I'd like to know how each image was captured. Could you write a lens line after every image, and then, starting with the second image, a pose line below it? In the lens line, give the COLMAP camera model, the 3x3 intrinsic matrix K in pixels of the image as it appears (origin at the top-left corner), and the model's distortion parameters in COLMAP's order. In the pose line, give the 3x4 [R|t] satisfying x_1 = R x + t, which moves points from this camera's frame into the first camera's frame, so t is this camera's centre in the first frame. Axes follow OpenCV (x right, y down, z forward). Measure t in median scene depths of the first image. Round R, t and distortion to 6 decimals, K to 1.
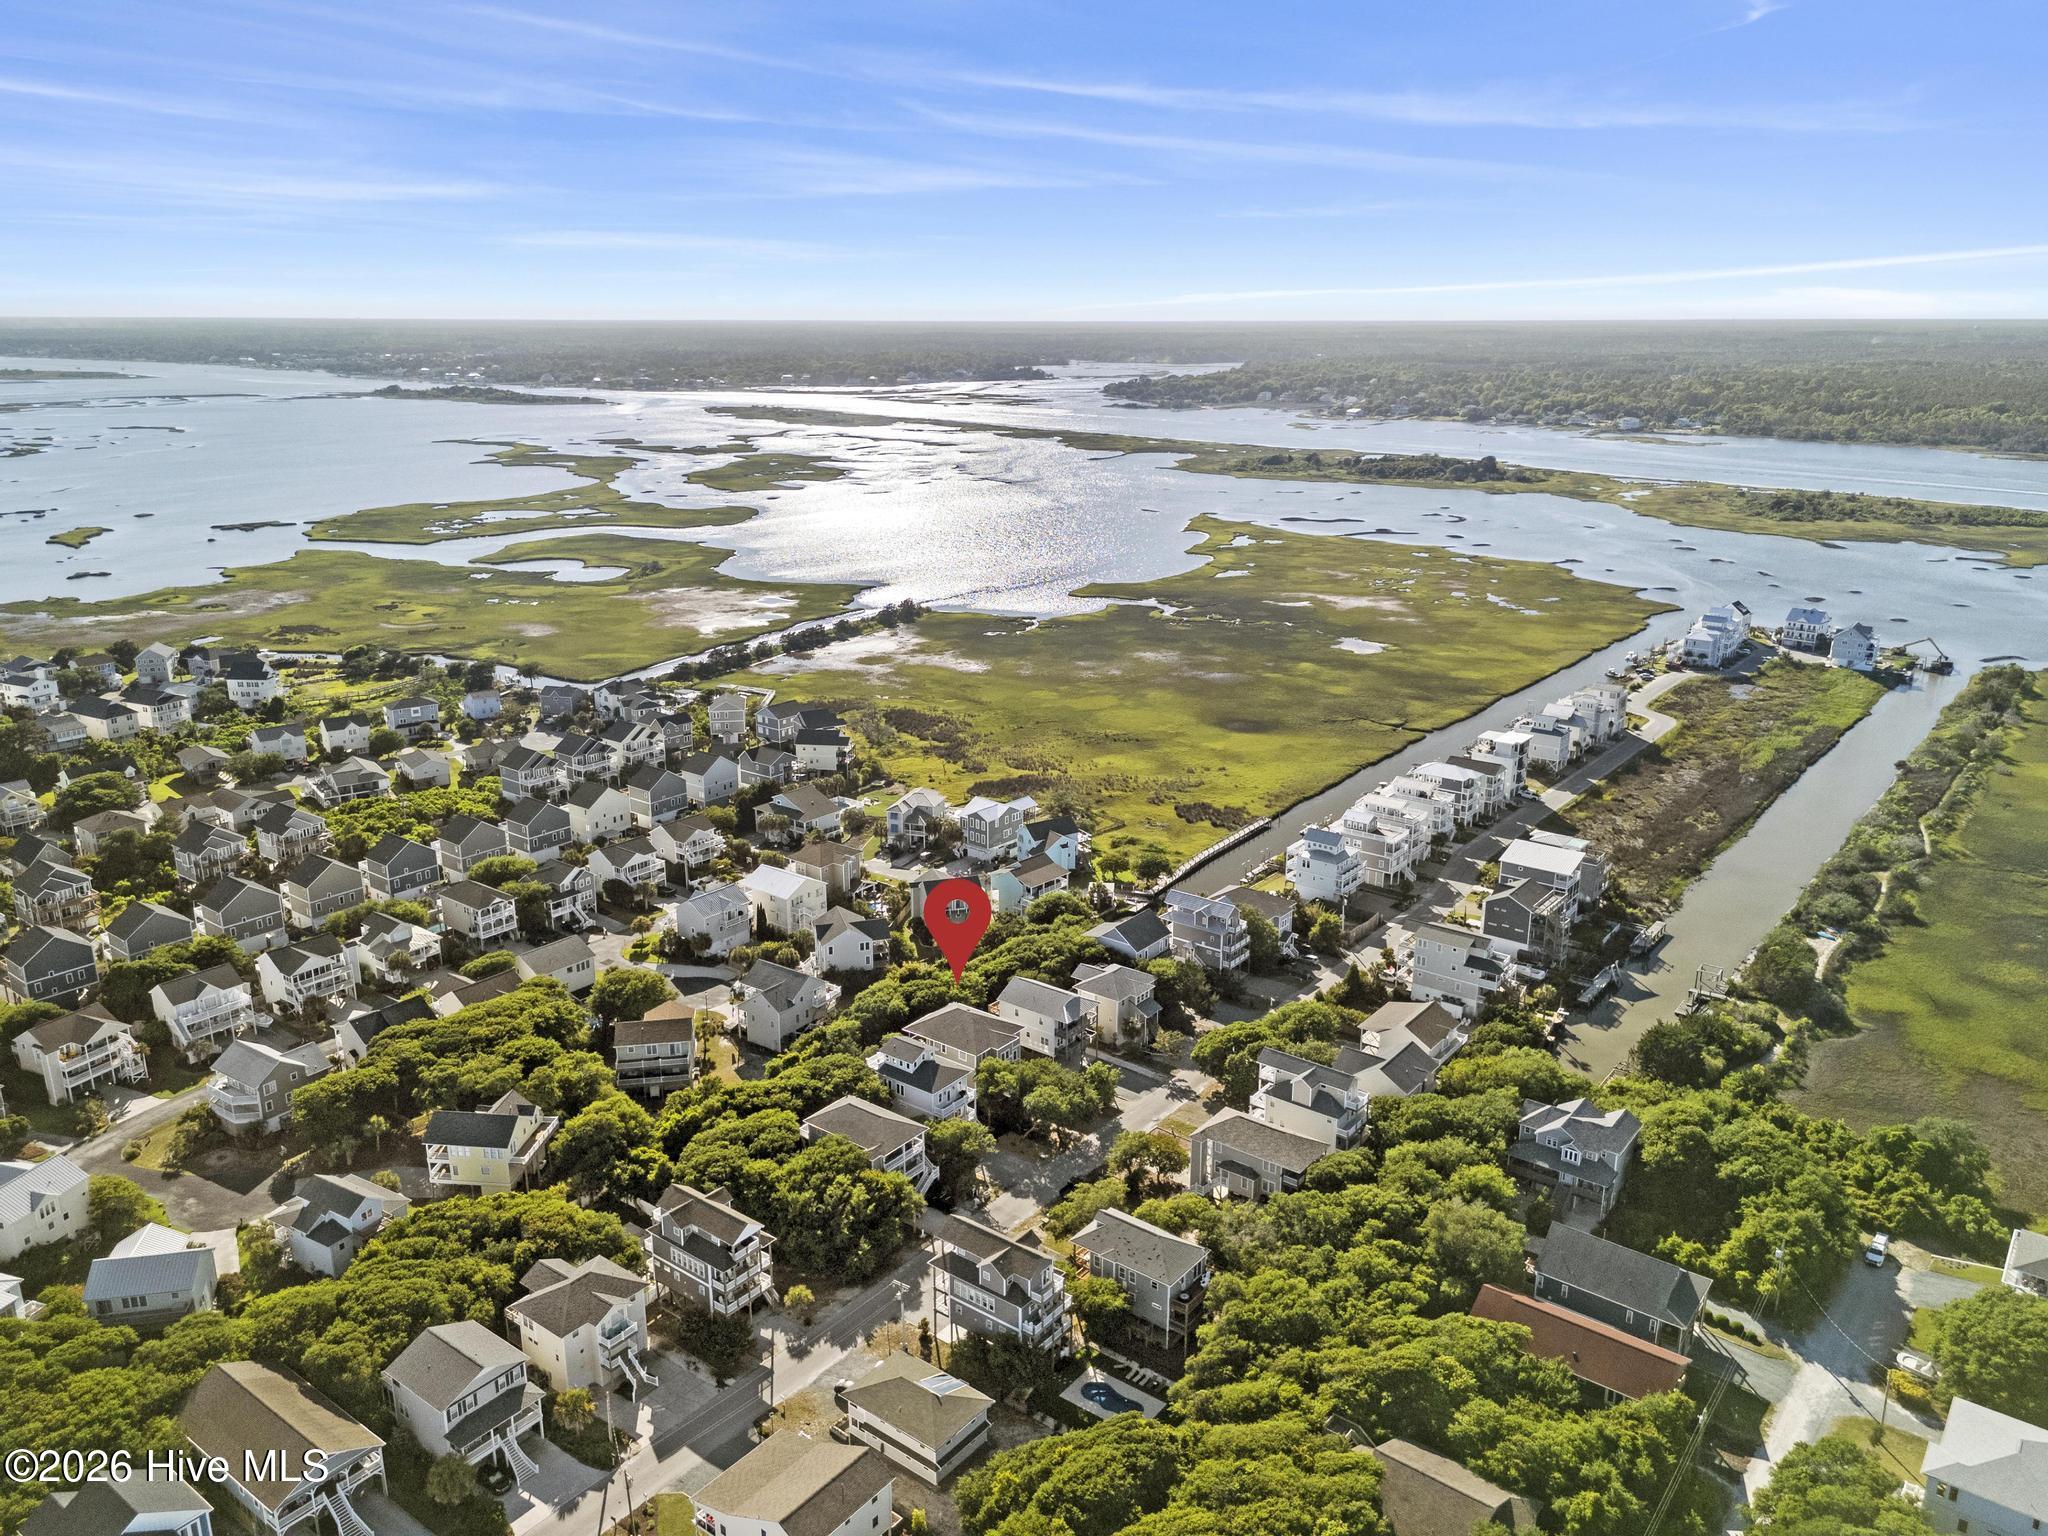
lens RADIAL K [[1499.0, 0, 1017.8], [0, 1499.0, 770.1], [0, 0, 1]] dist [0.085061, -0.099258]
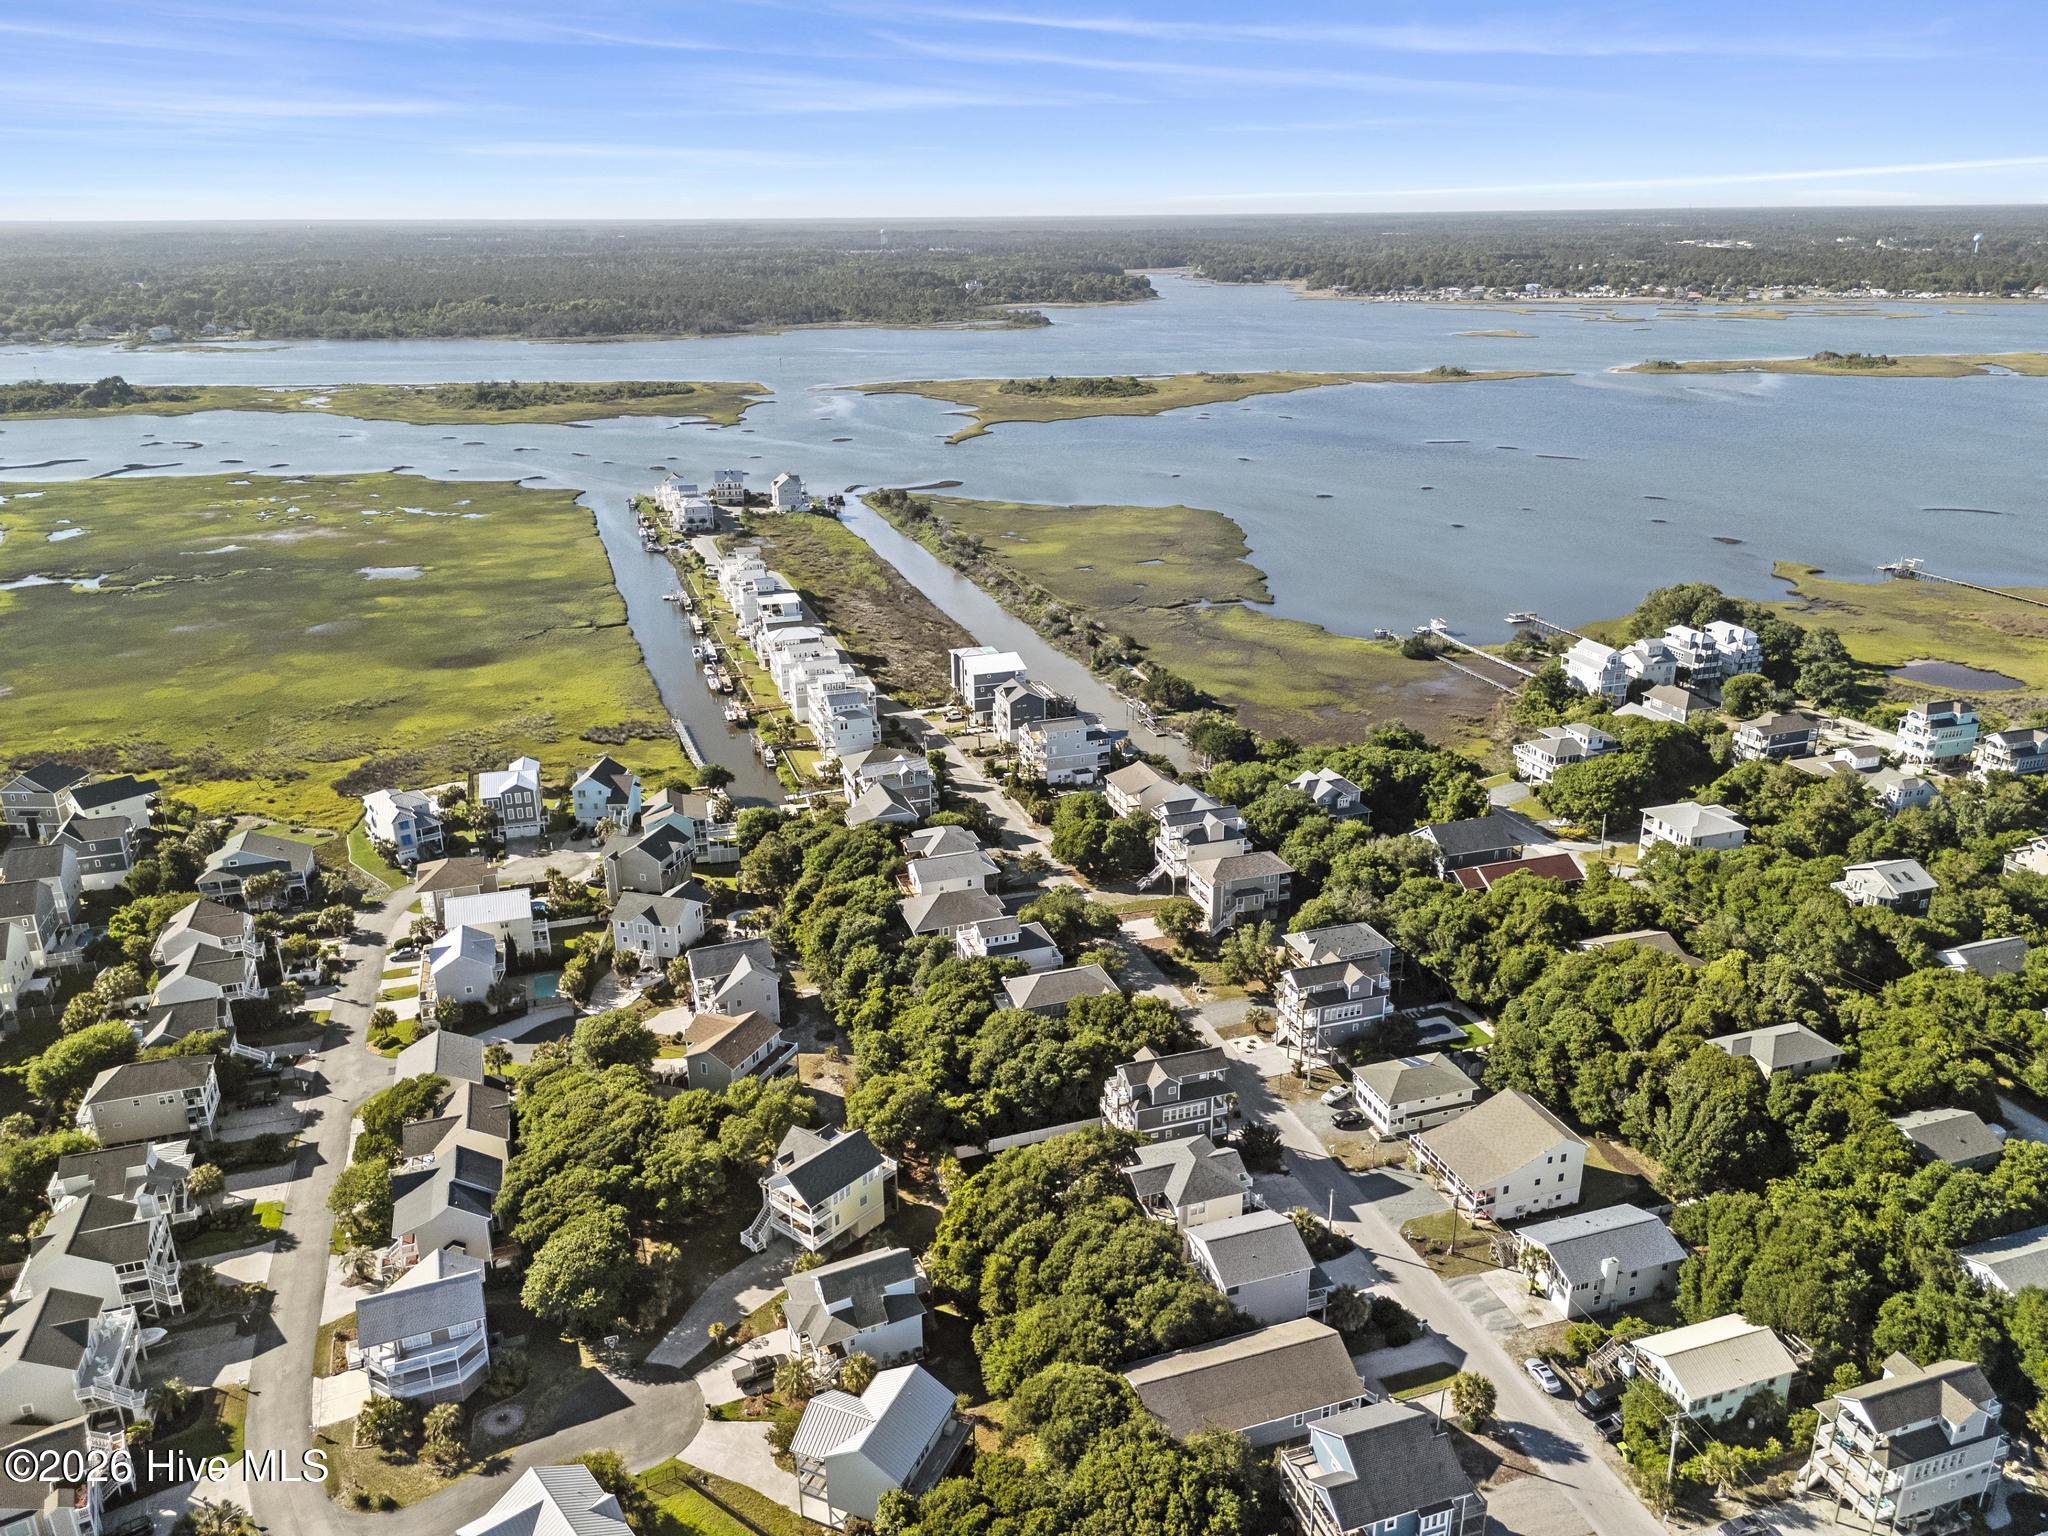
lens RADIAL K [[1499.0, 0, 1017.8], [0, 1499.0, 770.1], [0, 0, 1]] dist [0.085061, -0.099258]
pose [[0.549205, -0.292638, 0.782775, -0.430312], [0.246868, 0.951693, 0.182582, -0.053950], [-0.798392, 0.092967, 0.594917, 0.180781]]
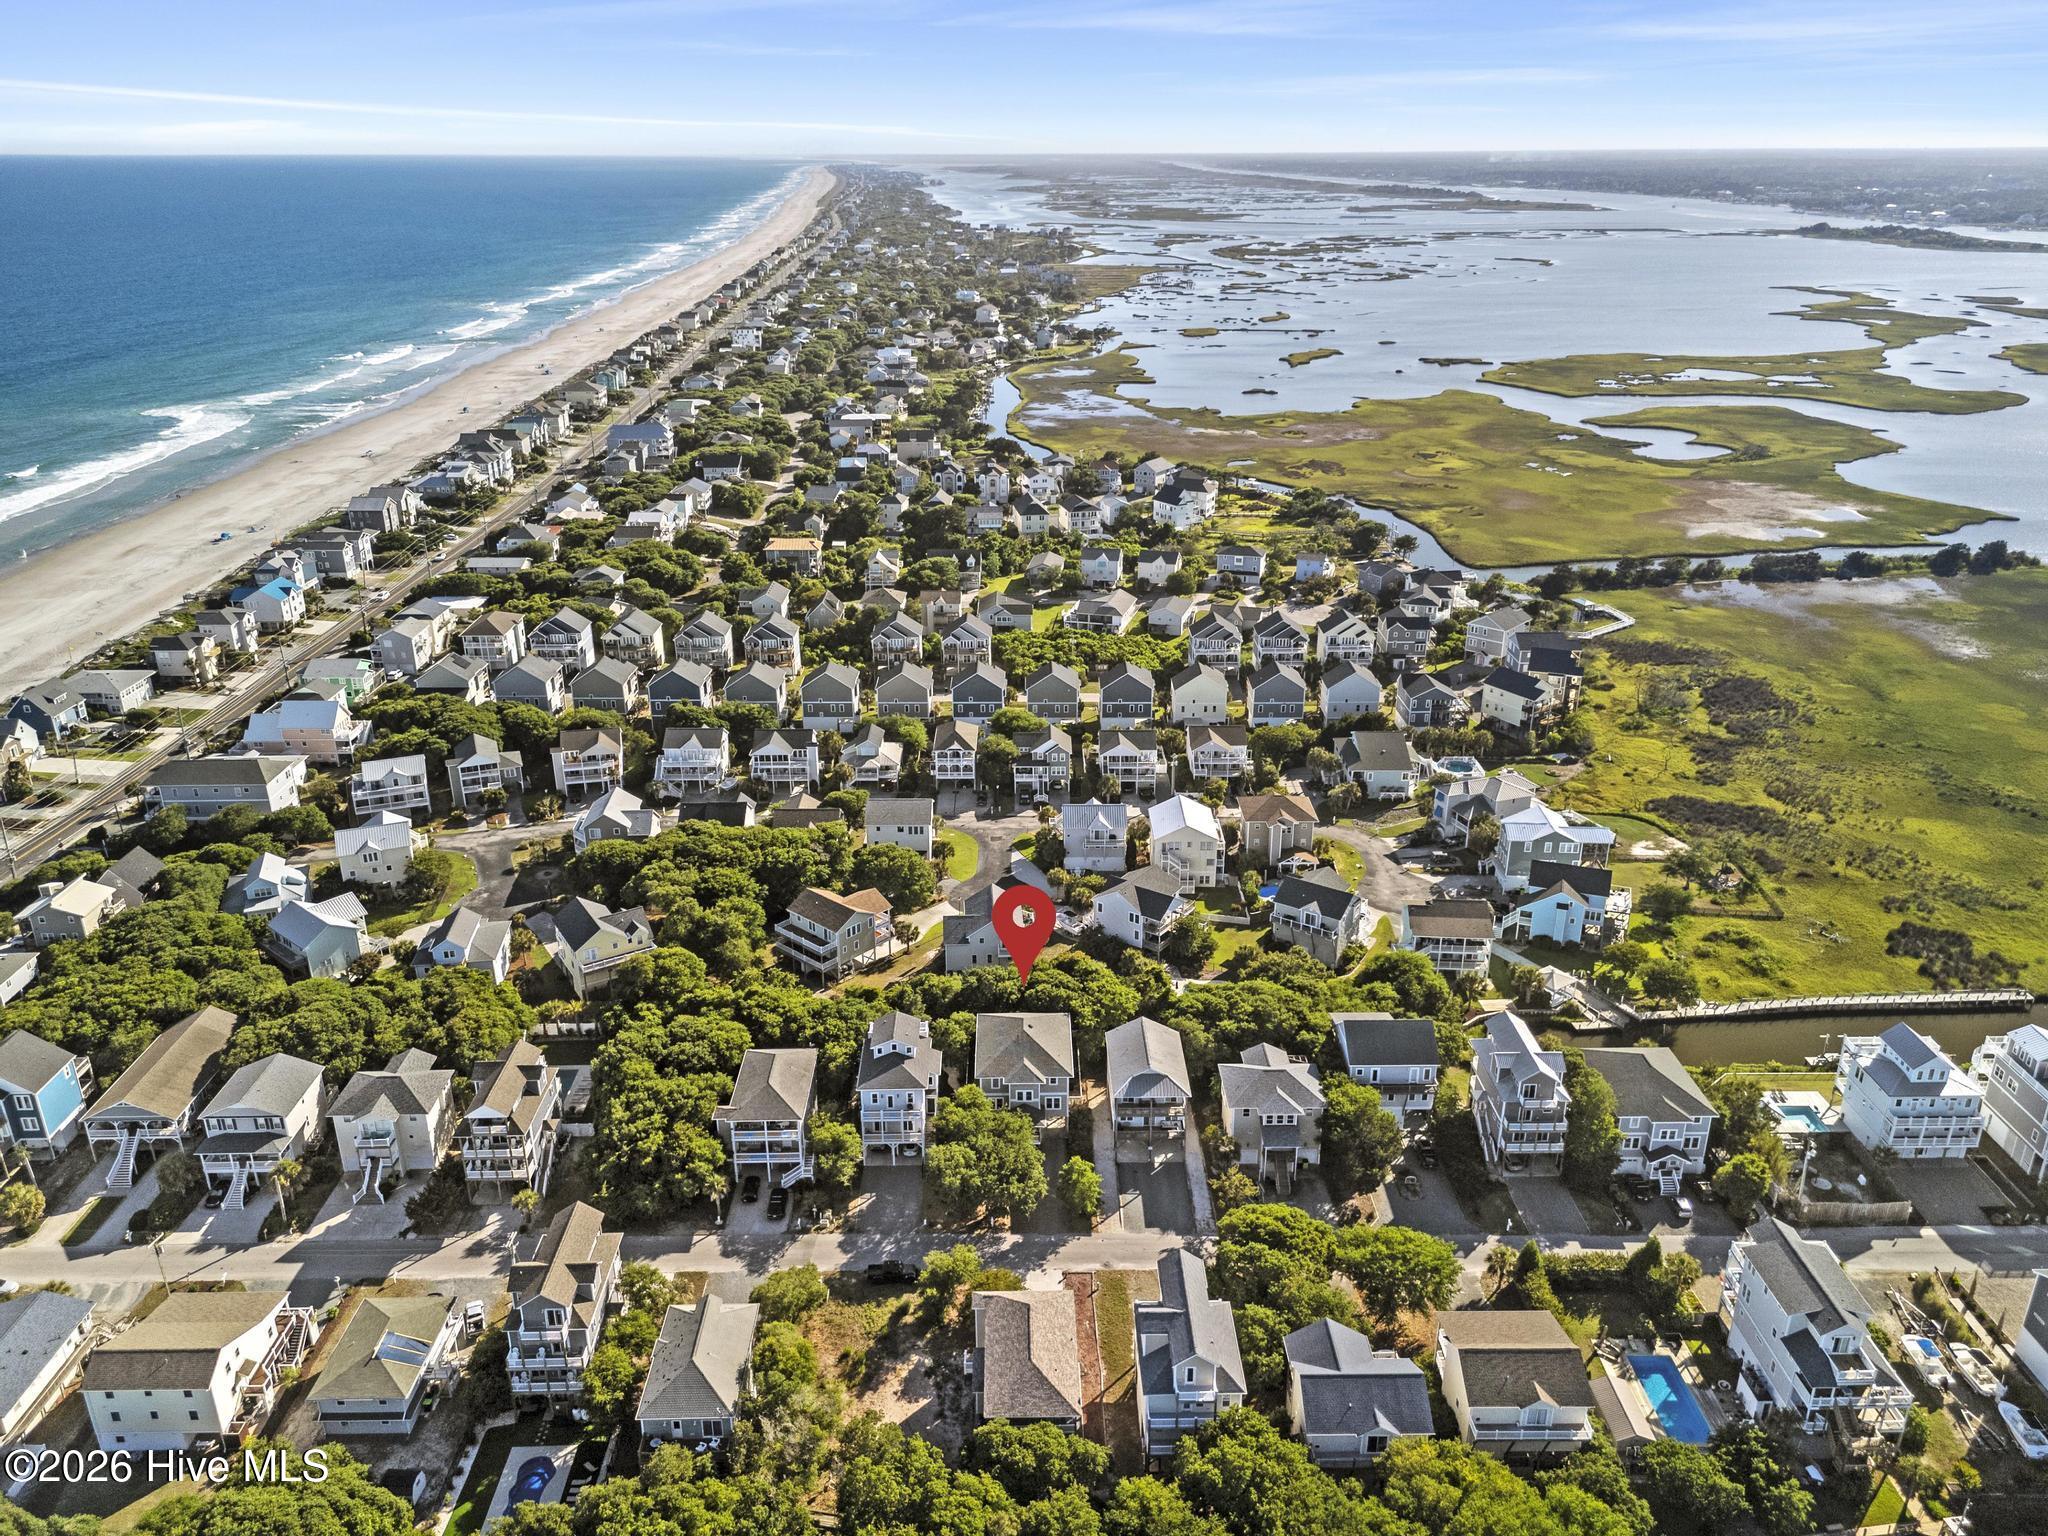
lens RADIAL K [[1499.0, 0, 1017.8], [0, 1499.0, 770.1], [0, 0, 1]] dist [0.085061, -0.099258]
pose [[0.623038, 0.293355, -0.725097, 0.277785], [-0.220818, 0.955266, 0.196738, -0.070900], [0.750375, 0.037539, 0.659946, 0.247371]]
